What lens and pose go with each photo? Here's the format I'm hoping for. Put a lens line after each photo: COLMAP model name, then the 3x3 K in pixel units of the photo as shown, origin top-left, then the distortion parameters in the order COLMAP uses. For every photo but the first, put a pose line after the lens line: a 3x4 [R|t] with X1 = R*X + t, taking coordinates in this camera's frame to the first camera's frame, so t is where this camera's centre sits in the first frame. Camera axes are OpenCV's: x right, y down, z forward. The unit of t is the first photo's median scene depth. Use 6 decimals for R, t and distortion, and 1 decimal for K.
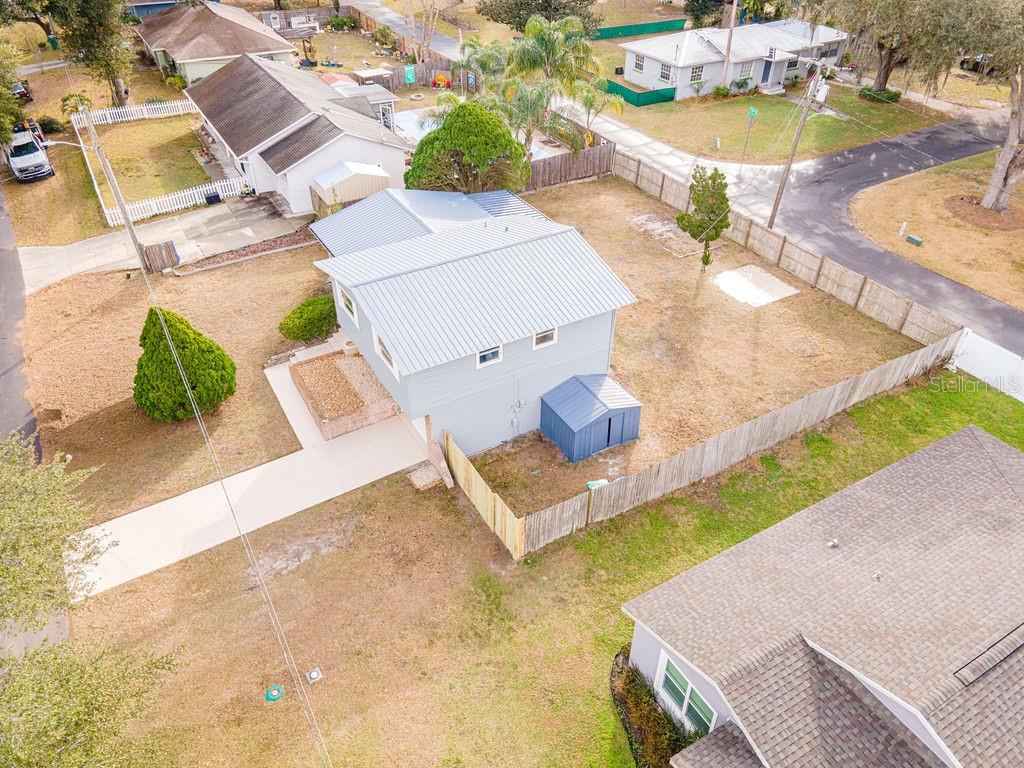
lens RADIAL K [[737.7, 0, 512.0], [0, 737.7, 384.0], [0, 0, 1]] dist [0.038082, 0.004539]
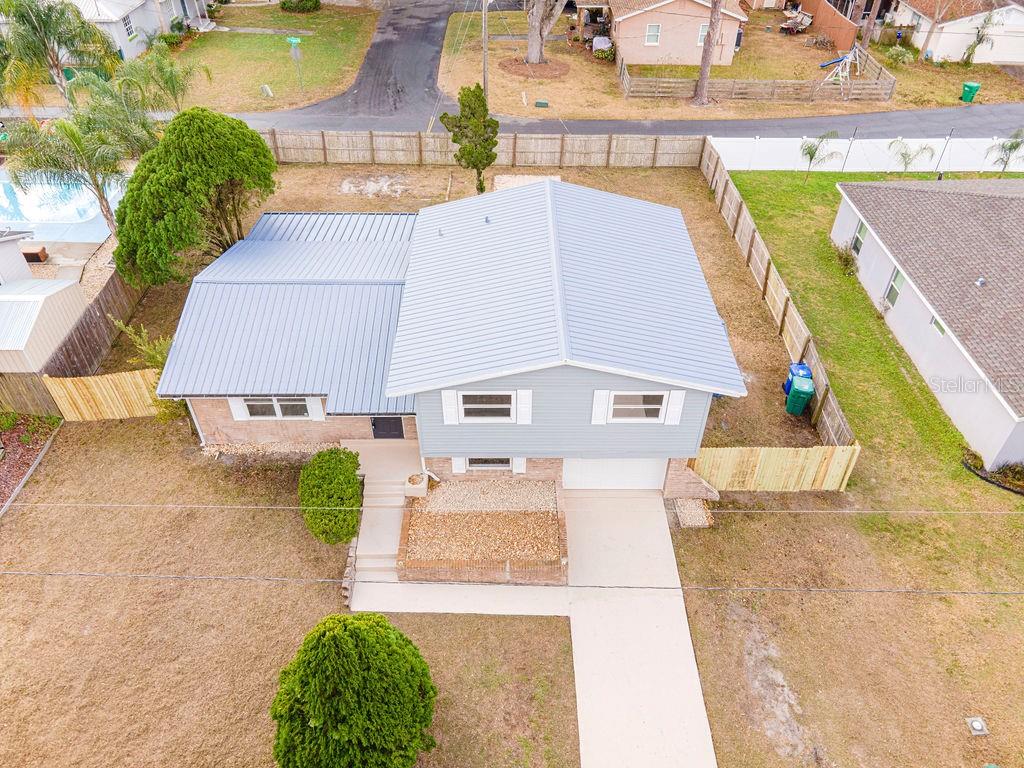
lens RADIAL K [[742.3, 0, 517.2], [0, 742.3, 385.8], [0, 0, 1]] dist [0.050172, 0.009386]
pose [[0.495737, -0.567827, 0.657129, -0.497015], [0.521297, 0.799733, 0.297786, -0.240673], [-0.694618, 0.194935, 0.692463, 0.411125]]
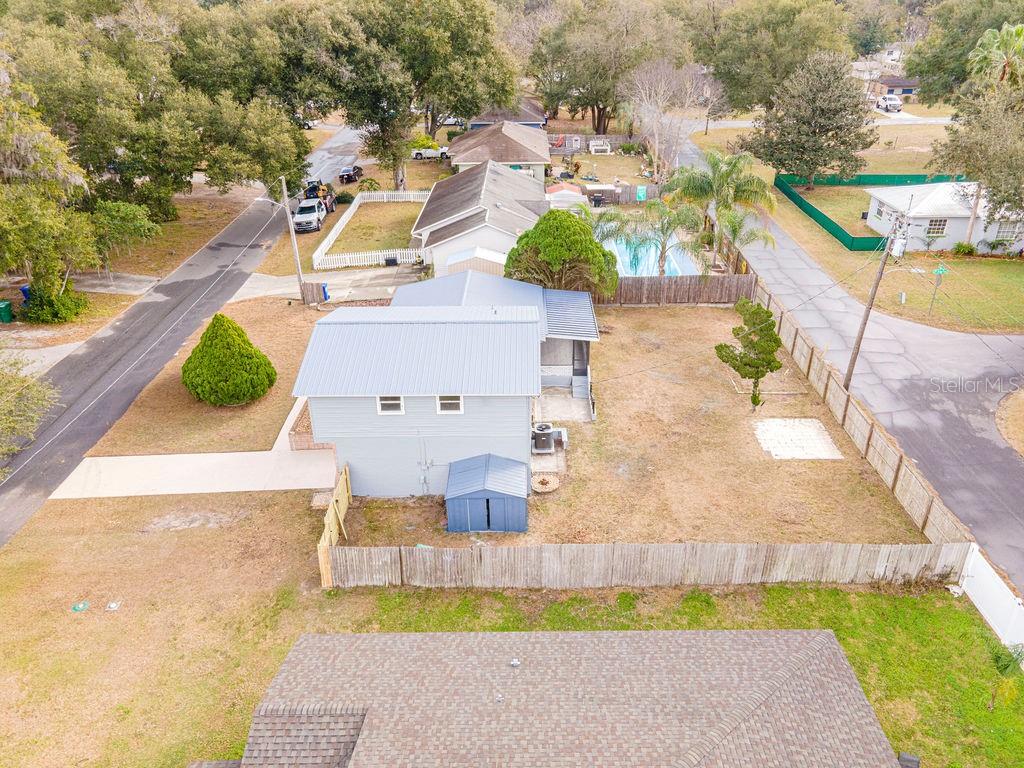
lens RADIAL K [[759.0, 0, 530.6], [0, 759.0, 343.4], [0, 0, 1]] dist [0.040982, 0.009694]
pose [[0.866606, 0.202760, -0.455942, 0.473793], [-0.293138, 0.946299, -0.136342, -0.023672], [0.403813, 0.251808, 0.879504, 0.035572]]
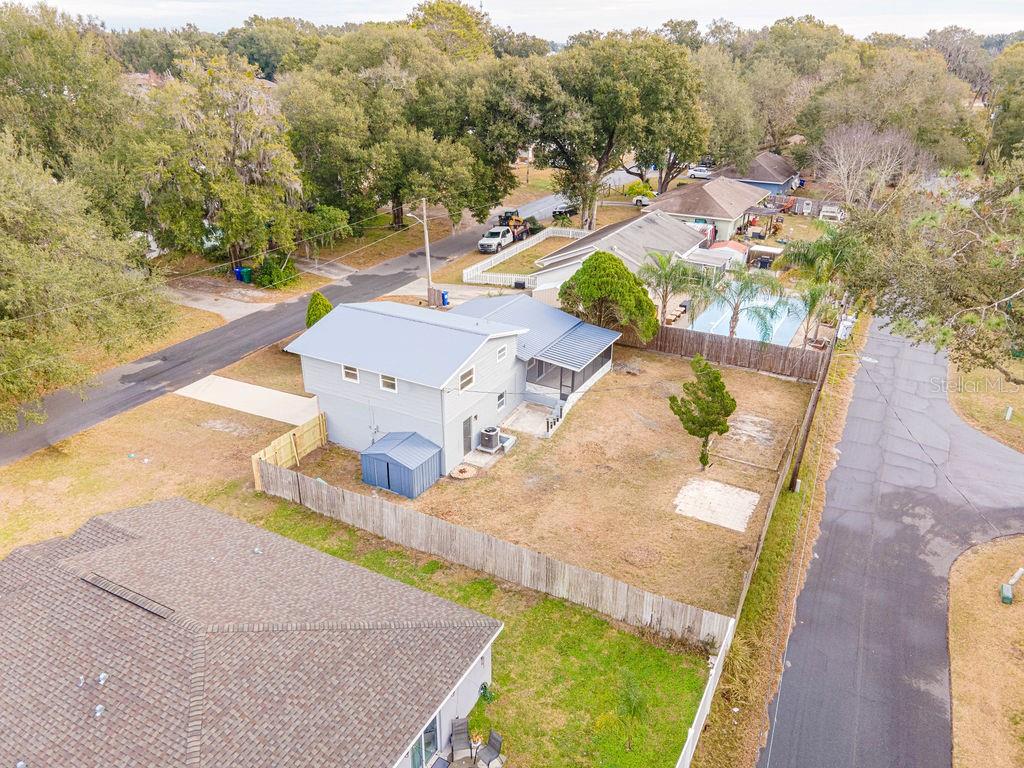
lens RADIAL K [[742.3, 0, 517.2], [0, 742.3, 385.8], [0, 0, 1]] dist [0.050172, 0.009386]
pose [[0.518301, 0.356293, -0.777445, 0.902624], [-0.518834, 0.853672, 0.045335, -0.180300], [0.679835, 0.379867, 0.627315, 0.235907]]
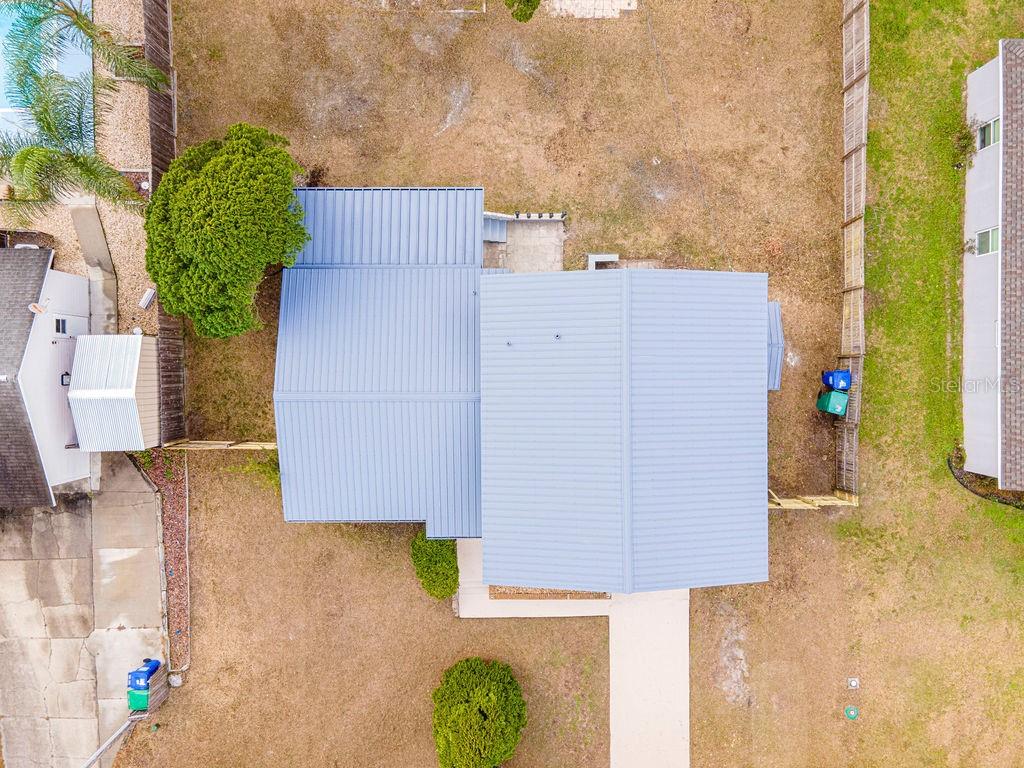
lens RADIAL K [[742.3, 0, 517.2], [0, 742.3, 385.8], [0, 0, 1]] dist [0.050172, 0.009386]
pose [[0.498278, -0.866877, -0.015591, -0.049558], [0.521520, 0.285305, 0.804126, -0.676099], [-0.692630, -0.408809, 0.594254, 0.486978]]
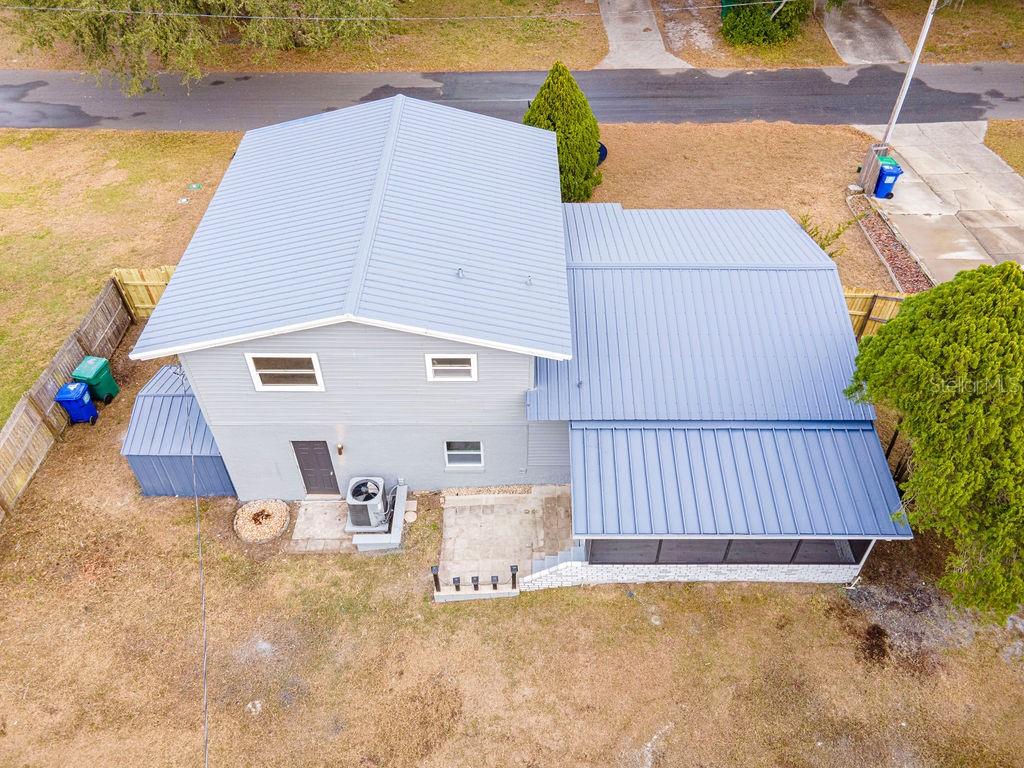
lens RADIAL K [[788.4, 0, 521.1], [0, 788.4, 384.9], [0, 0, 1]] dist [0.056349, 0.007446]
pose [[-0.500136, 0.594355, -0.629767, 0.309764], [-0.531671, 0.363278, 0.765084, -0.530754], [0.683512, 0.717476, 0.134313, 0.853375]]
